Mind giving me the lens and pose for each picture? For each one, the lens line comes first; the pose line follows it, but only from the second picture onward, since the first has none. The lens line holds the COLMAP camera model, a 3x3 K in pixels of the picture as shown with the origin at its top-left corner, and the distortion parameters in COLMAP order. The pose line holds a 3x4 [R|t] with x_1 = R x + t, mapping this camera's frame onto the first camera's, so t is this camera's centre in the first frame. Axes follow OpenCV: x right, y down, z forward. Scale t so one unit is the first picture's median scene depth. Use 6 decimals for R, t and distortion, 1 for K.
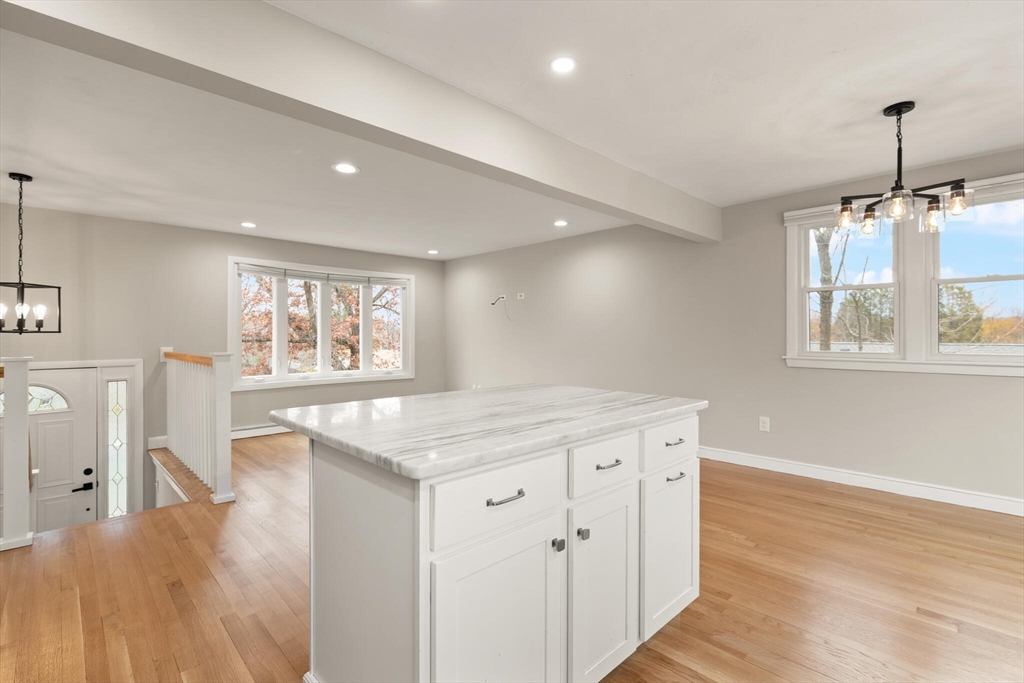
lens RADIAL K [[469.8, 0, 520.0], [0, 469.8, 333.9], [0, 0, 1]] dist [0.007420, -0.003478]
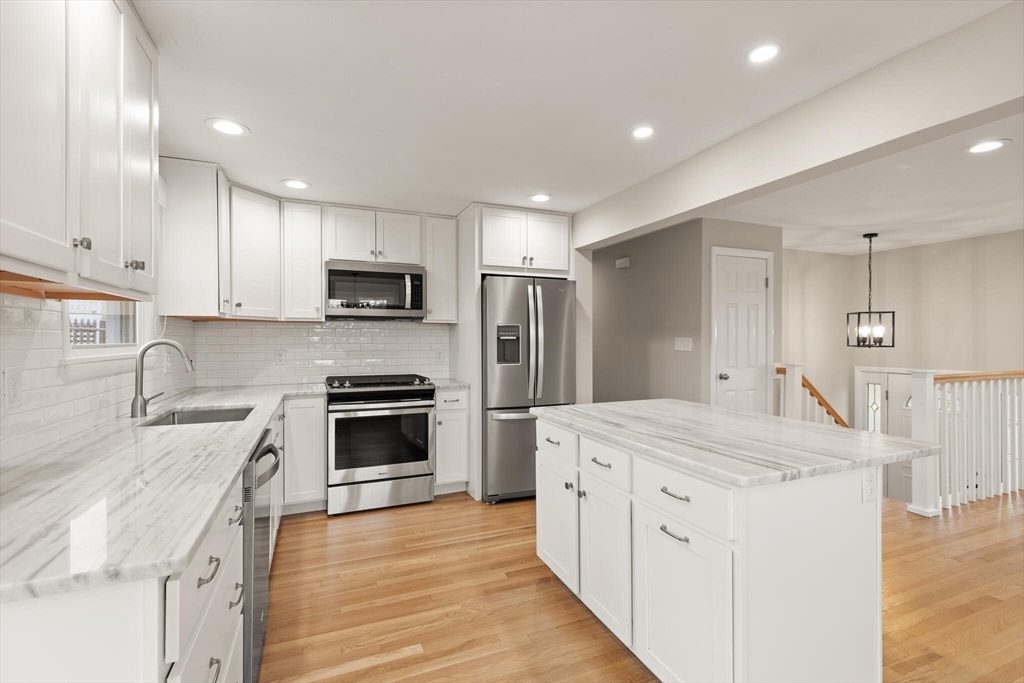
lens RADIAL K [[469.8, 0, 513.4], [0, 469.8, 341.6], [0, 0, 1]] dist [0.007420, -0.003478]
pose [[-0.363809, 0.007210, -0.931446, 0.698006], [0.002038, 0.999974, 0.006944, -0.032580], [0.931471, 0.000628, -0.363814, 0.581965]]
